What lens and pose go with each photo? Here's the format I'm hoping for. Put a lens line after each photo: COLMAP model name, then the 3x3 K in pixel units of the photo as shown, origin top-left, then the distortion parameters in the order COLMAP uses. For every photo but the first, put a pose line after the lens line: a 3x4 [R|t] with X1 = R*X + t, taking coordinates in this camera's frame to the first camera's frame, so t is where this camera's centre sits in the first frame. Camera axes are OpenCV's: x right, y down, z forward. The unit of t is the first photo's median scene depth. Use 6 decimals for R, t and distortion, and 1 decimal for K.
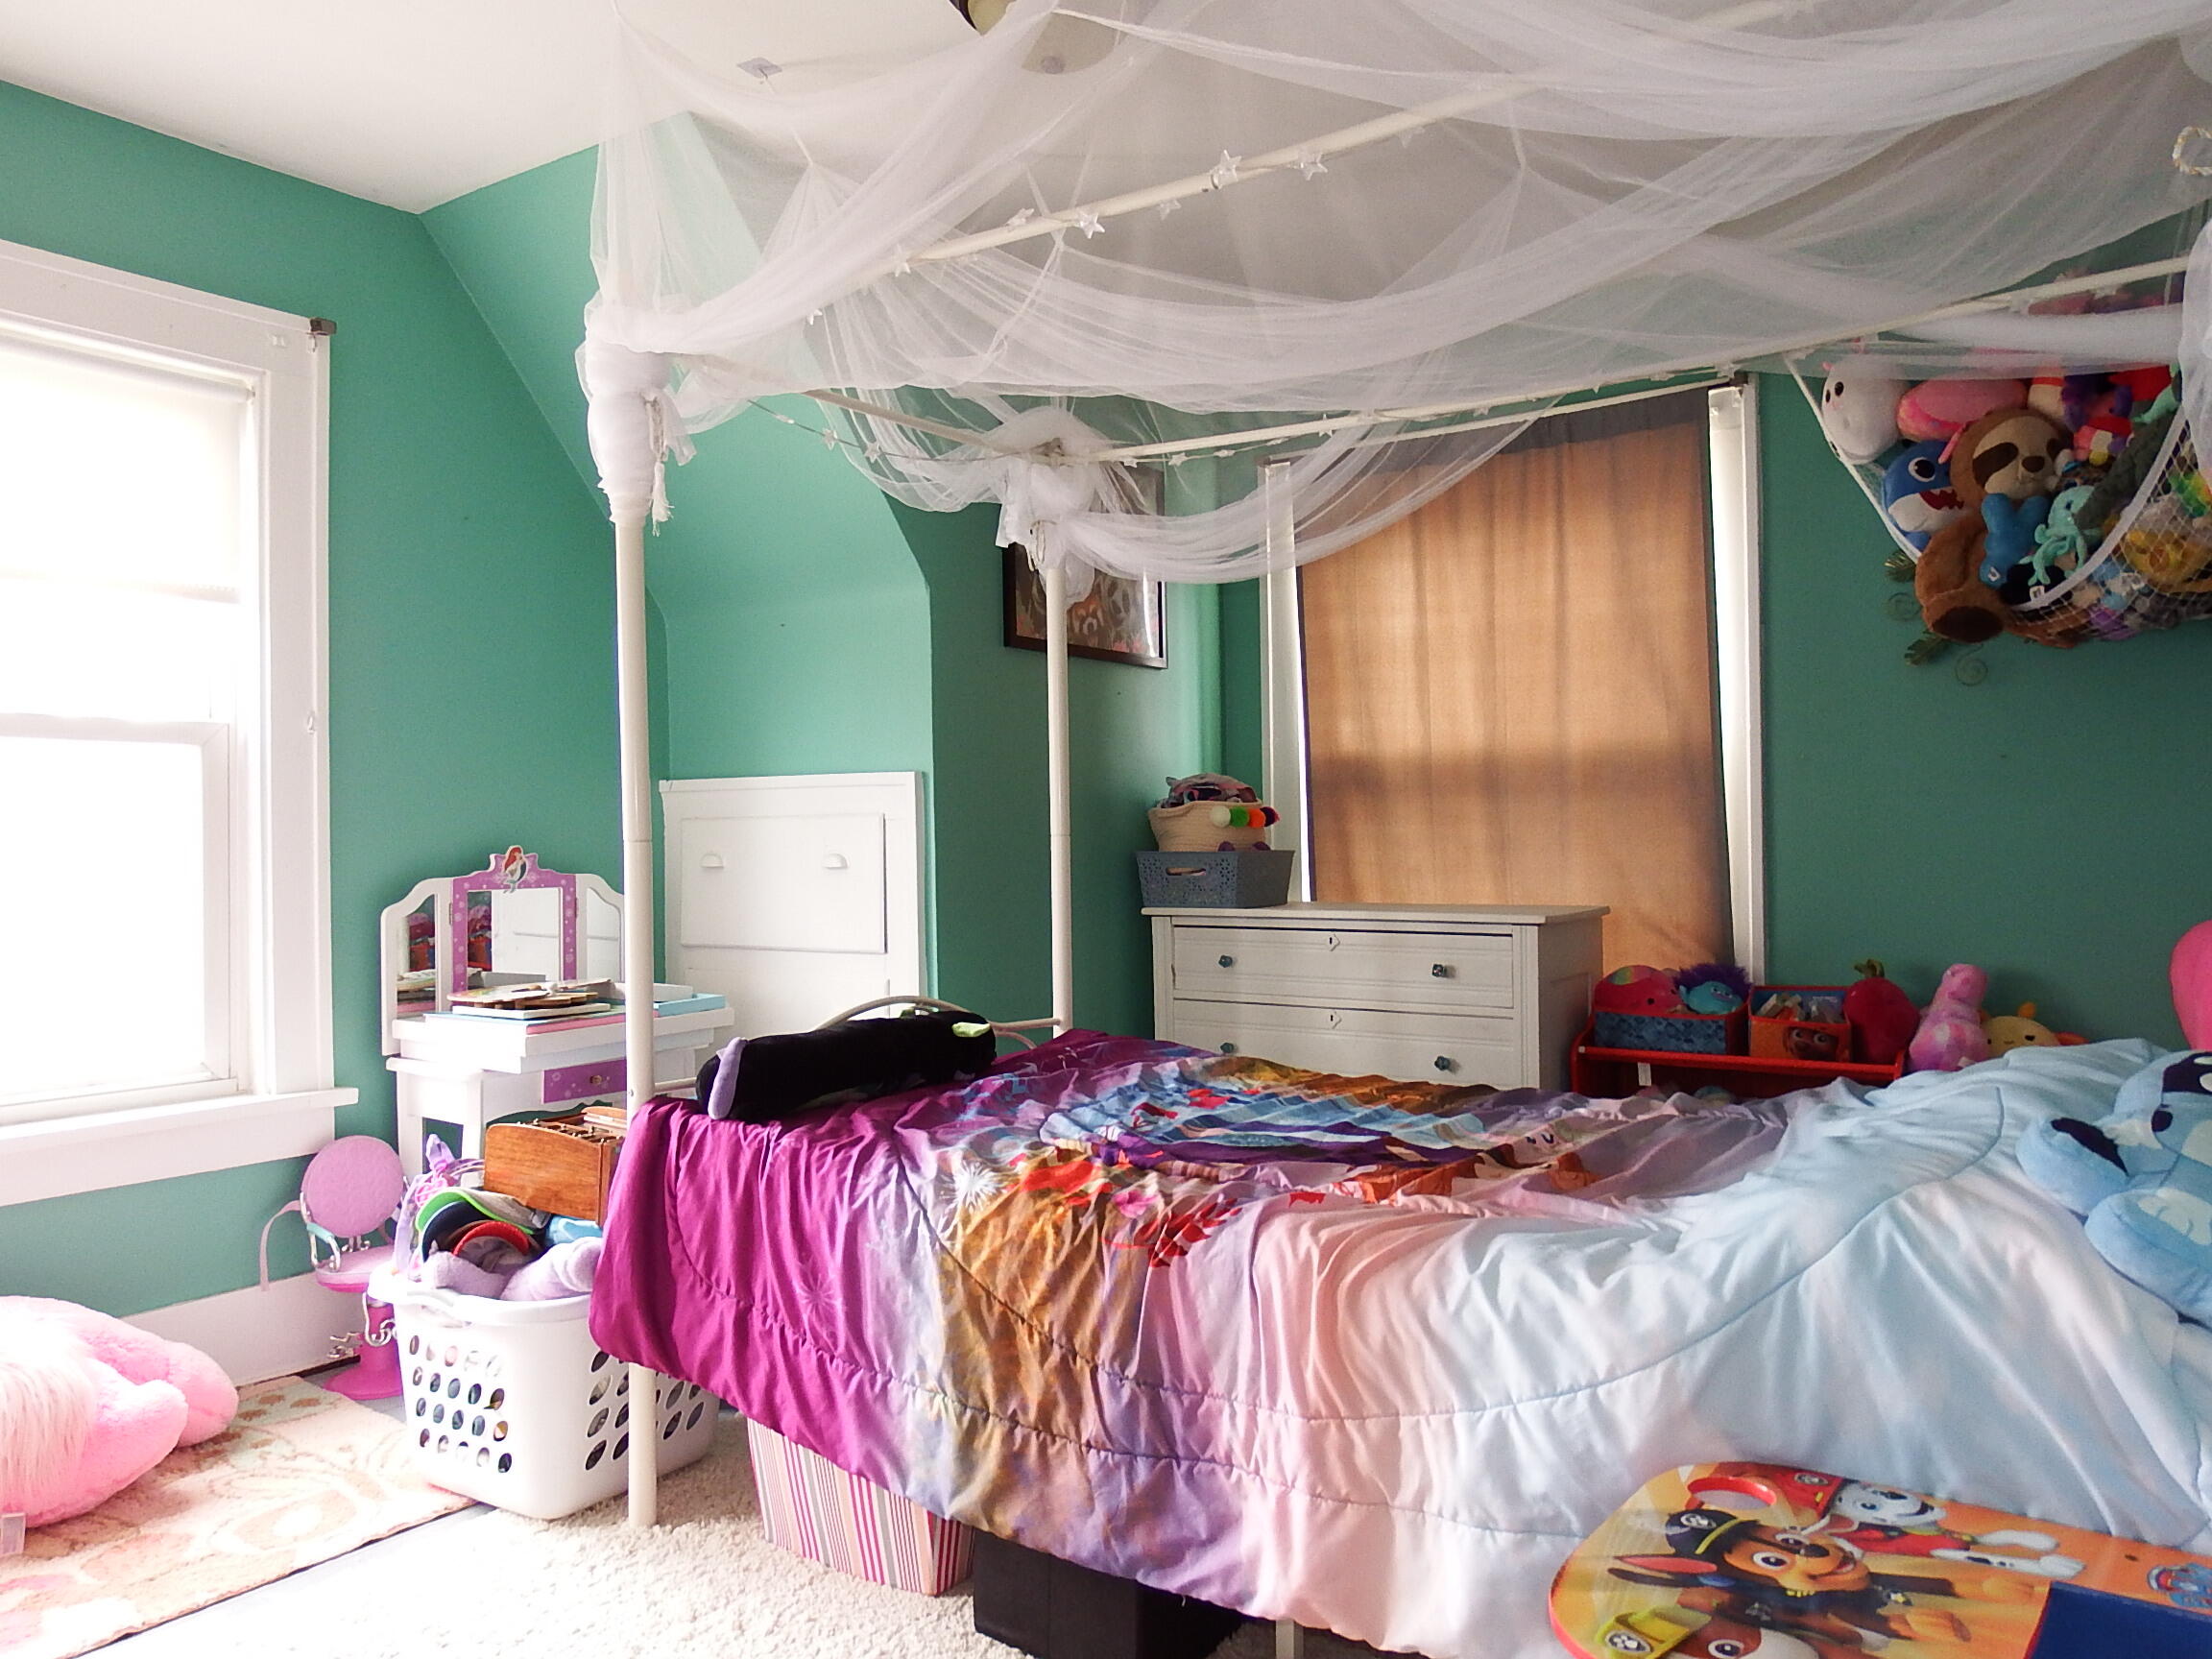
lens RADIAL K [[1617.6, 0, 1115.6], [0, 1617.6, 832.4], [0, 0, 1]] dist [-0.003693, 0.000138]
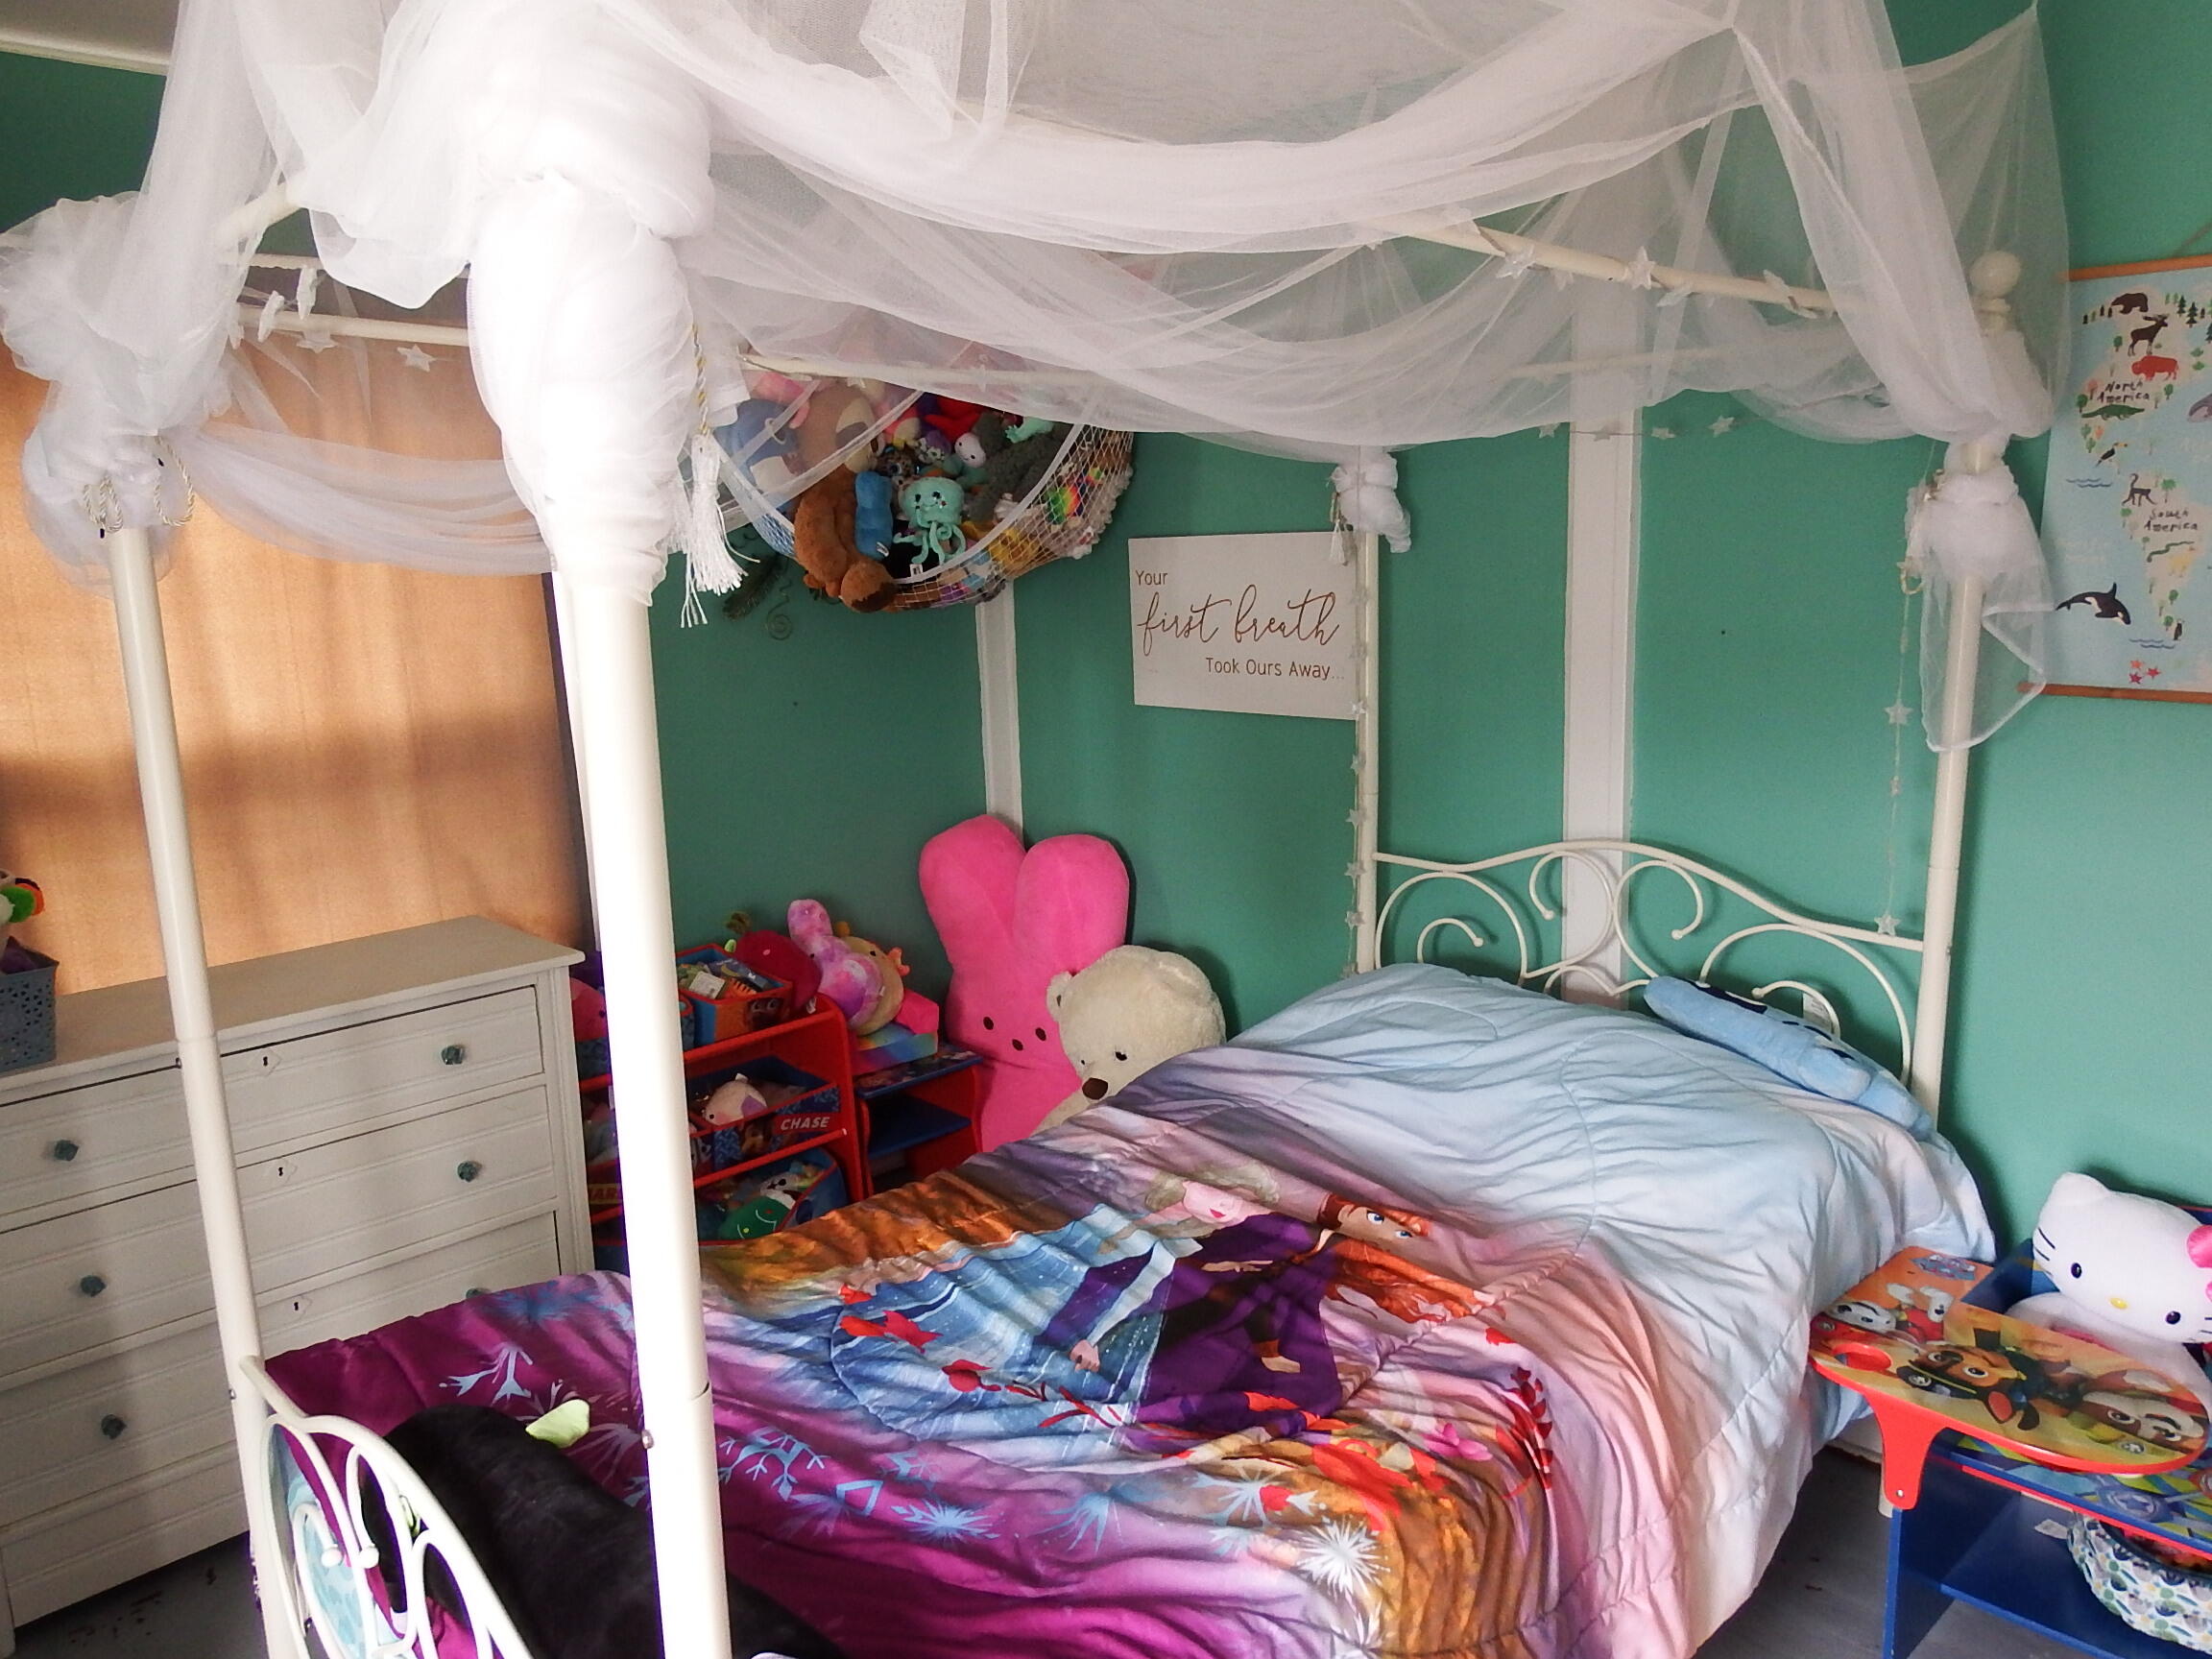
lens RADIAL K [[1617.6, 0, 1115.6], [0, 1617.6, 832.4], [0, 0, 1]] dist [-0.003693, 0.000138]
pose [[0.181003, -0.172822, 0.968179, -0.943951], [0.019063, 0.984871, 0.172238, -0.290737], [-0.983298, -0.012719, 0.181559, 1.203739]]
